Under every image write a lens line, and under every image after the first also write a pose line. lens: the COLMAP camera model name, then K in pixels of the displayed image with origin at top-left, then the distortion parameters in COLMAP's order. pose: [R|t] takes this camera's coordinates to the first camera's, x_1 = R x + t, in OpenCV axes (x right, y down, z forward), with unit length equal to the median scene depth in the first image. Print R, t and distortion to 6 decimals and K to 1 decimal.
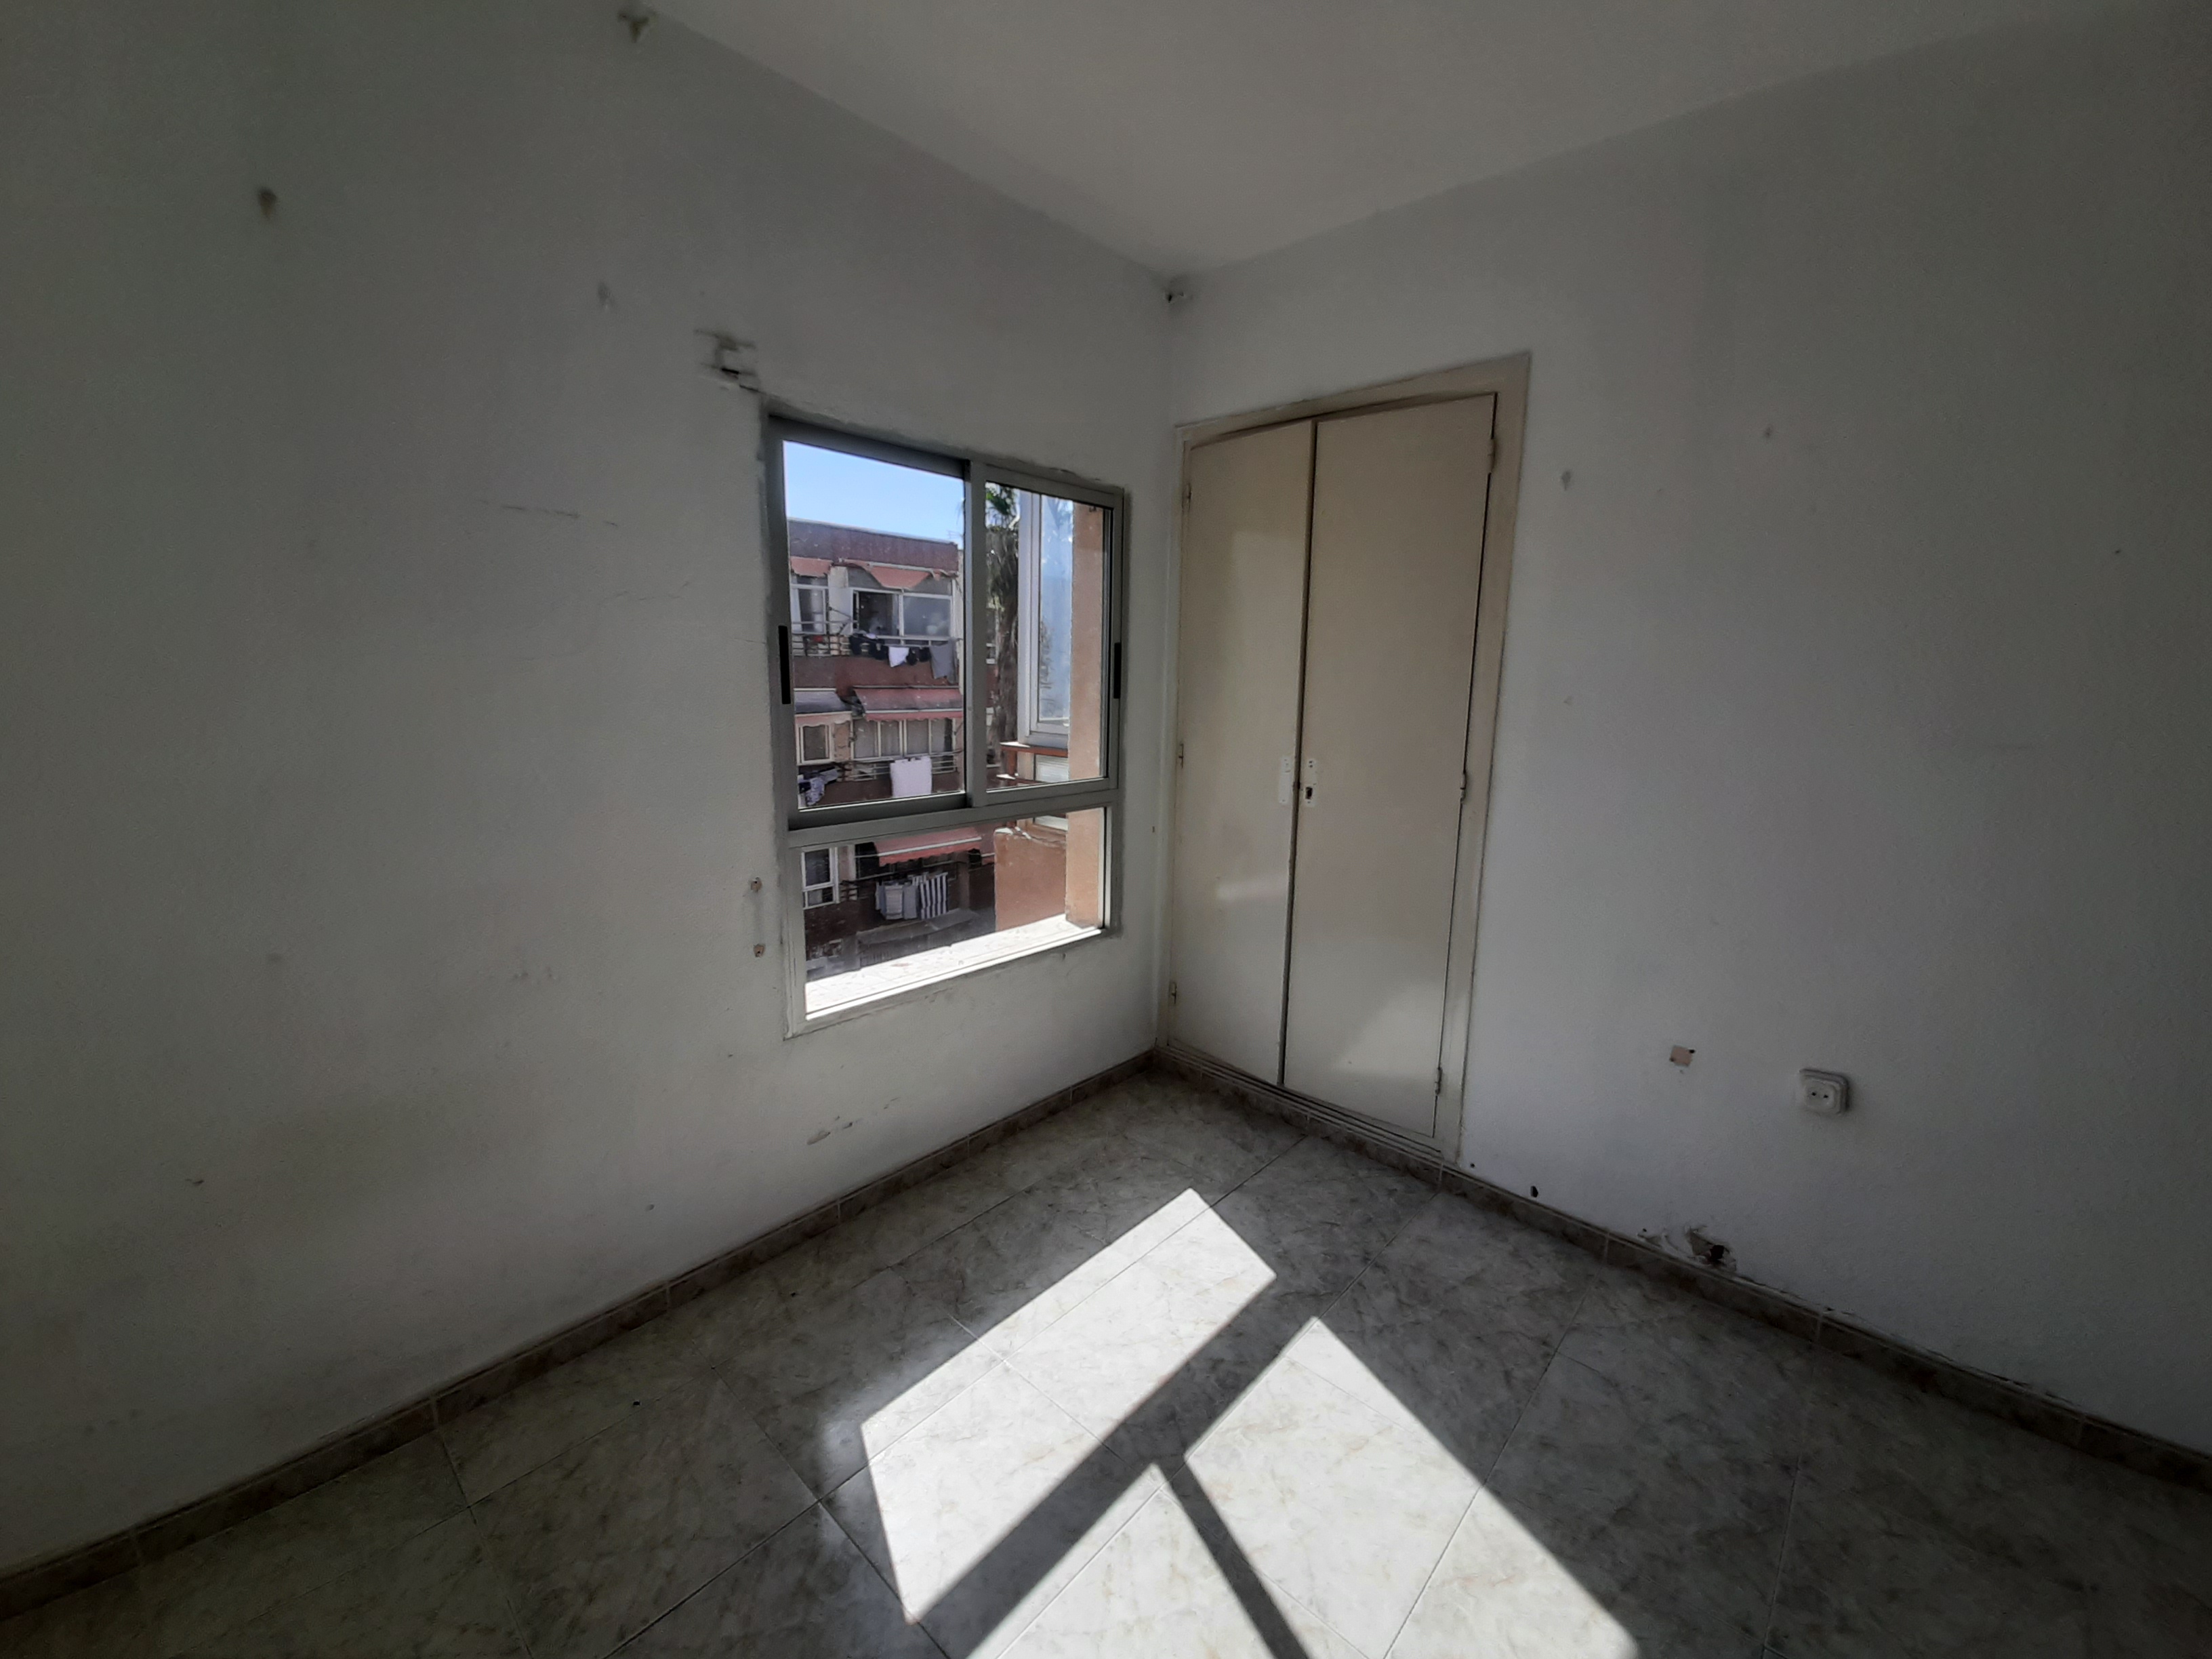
lens RADIAL K [[867.9, 0, 1112.5], [0, 867.9, 813.8], [0, 0, 1]] dist [0.022414, -0.013955]
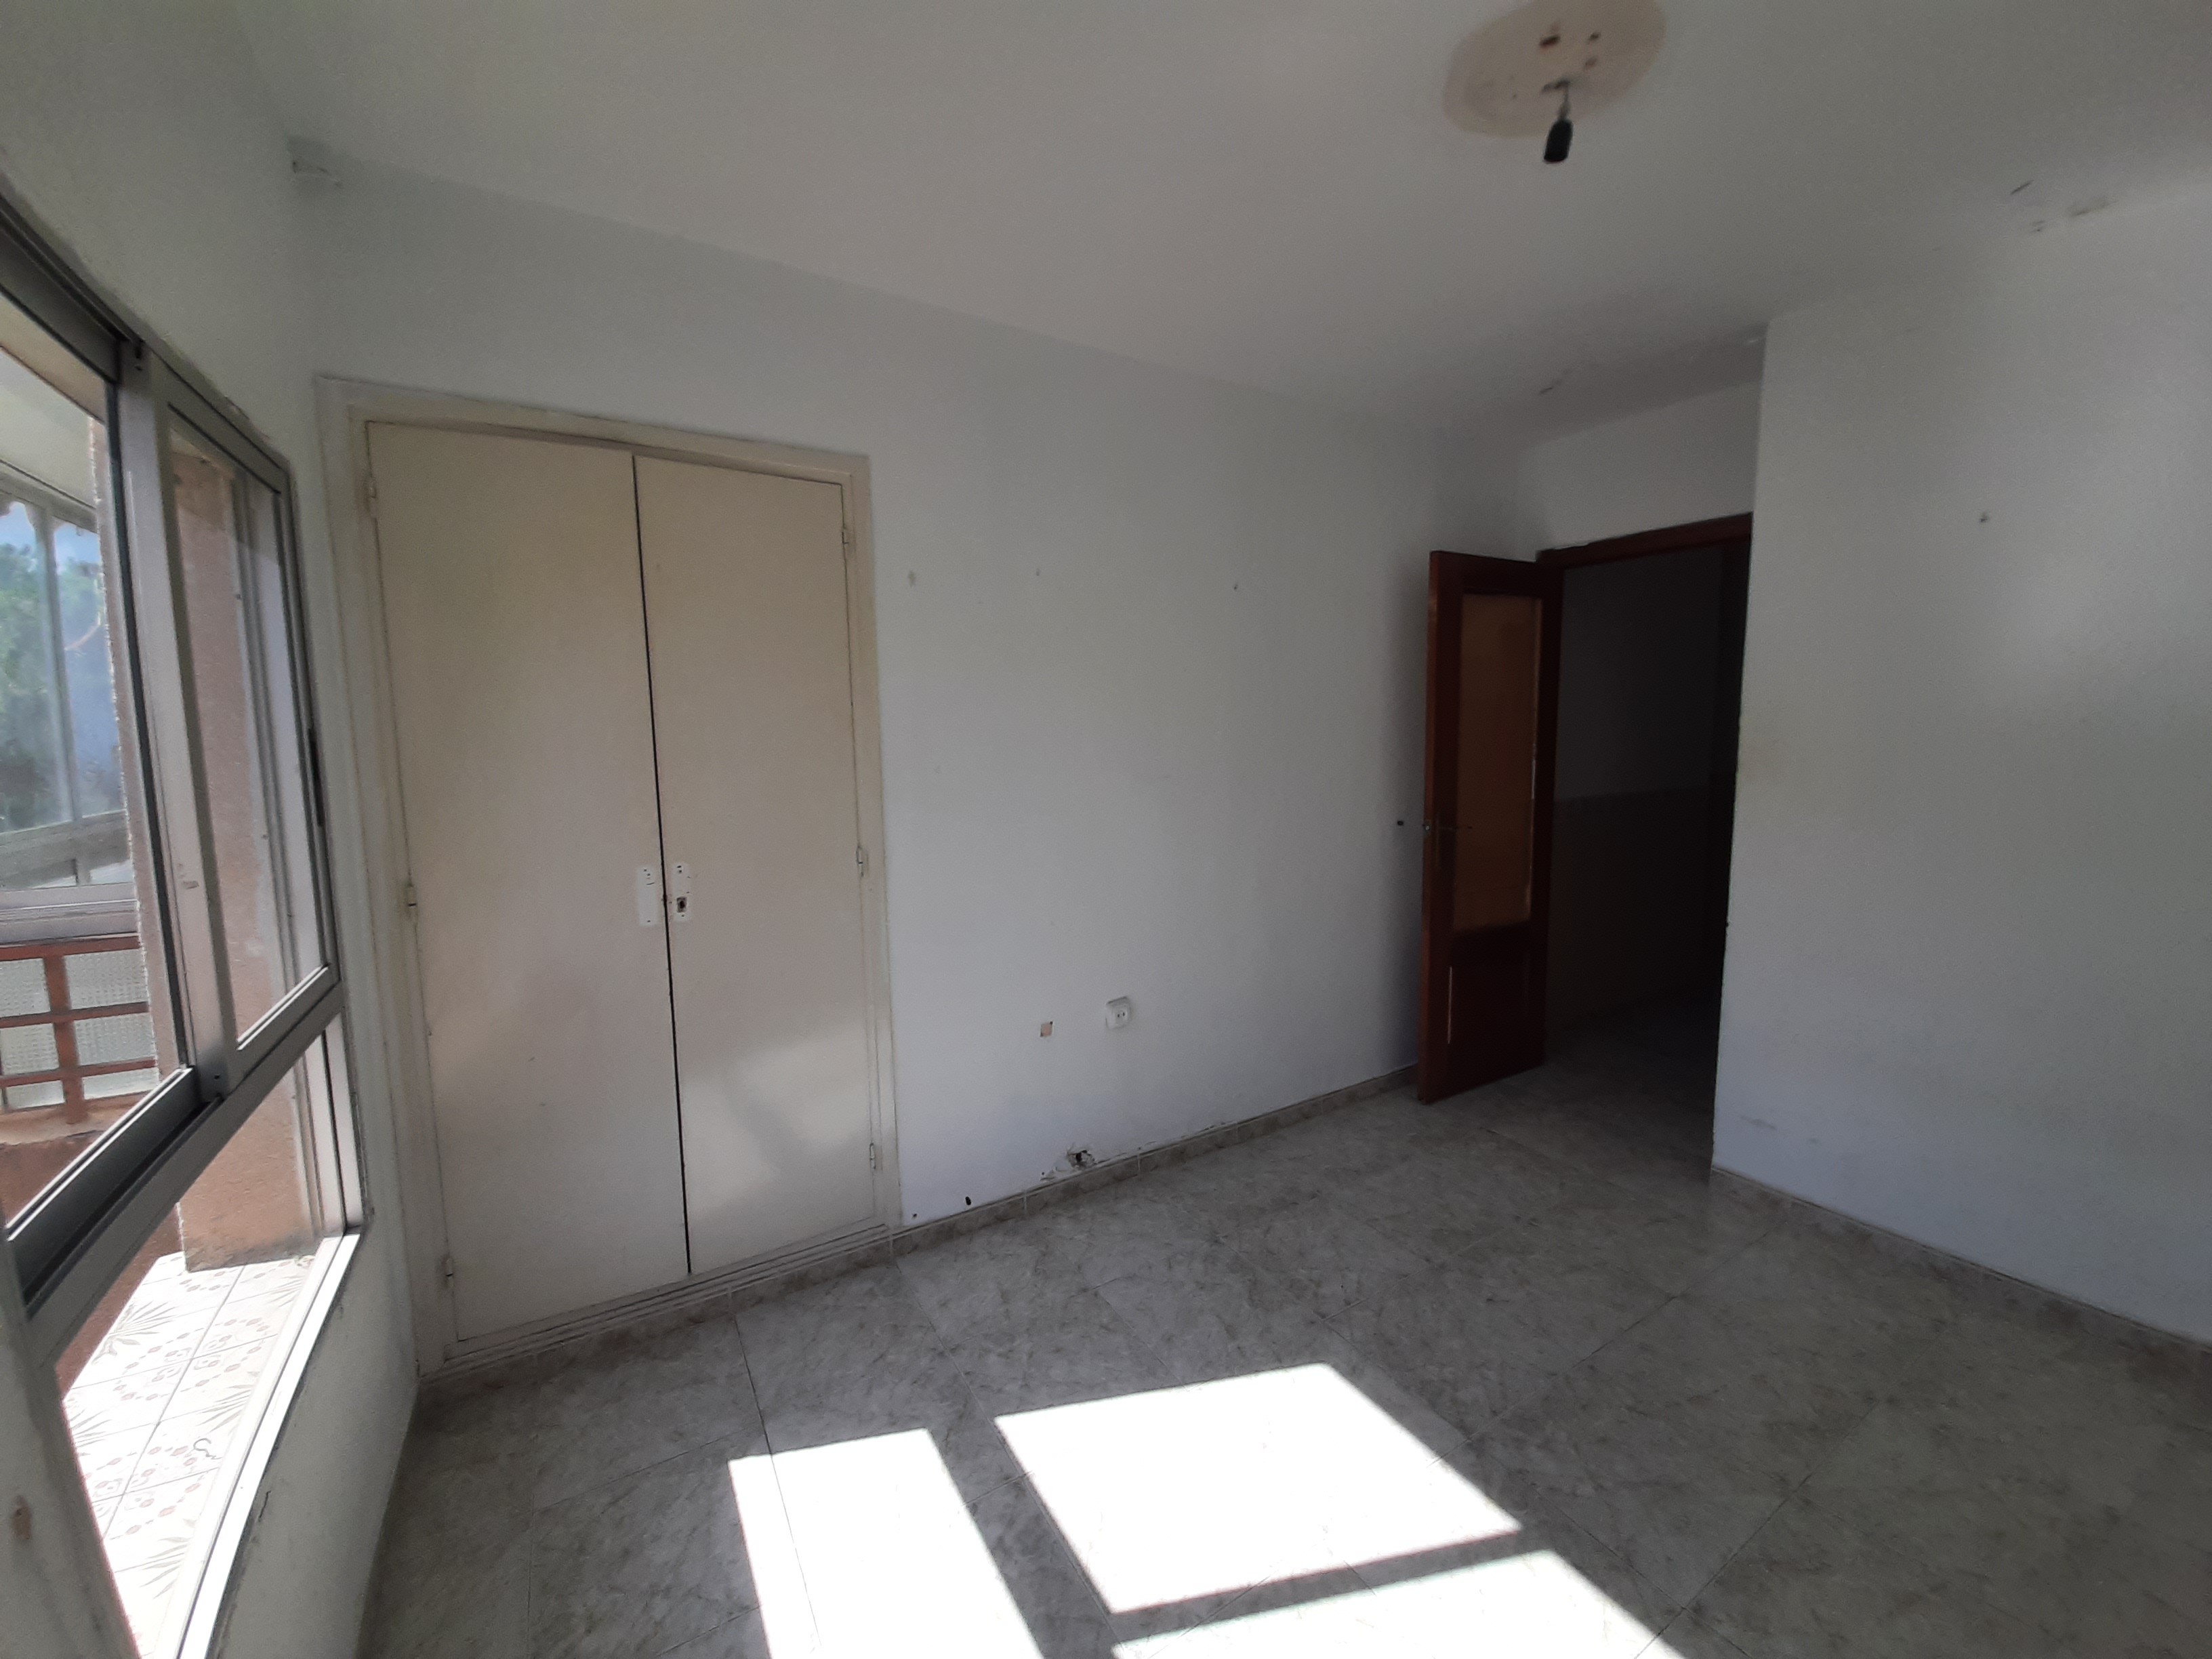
lens RADIAL K [[867.9, 0, 1112.5], [0, 867.9, 813.8], [0, 0, 1]] dist [0.022414, -0.013955]
pose [[0.272881, -0.122152, 0.954261, -0.493590], [0.168889, 0.982585, 0.077482, -0.118431], [-0.947107, 0.140021, 0.288759, 0.439706]]
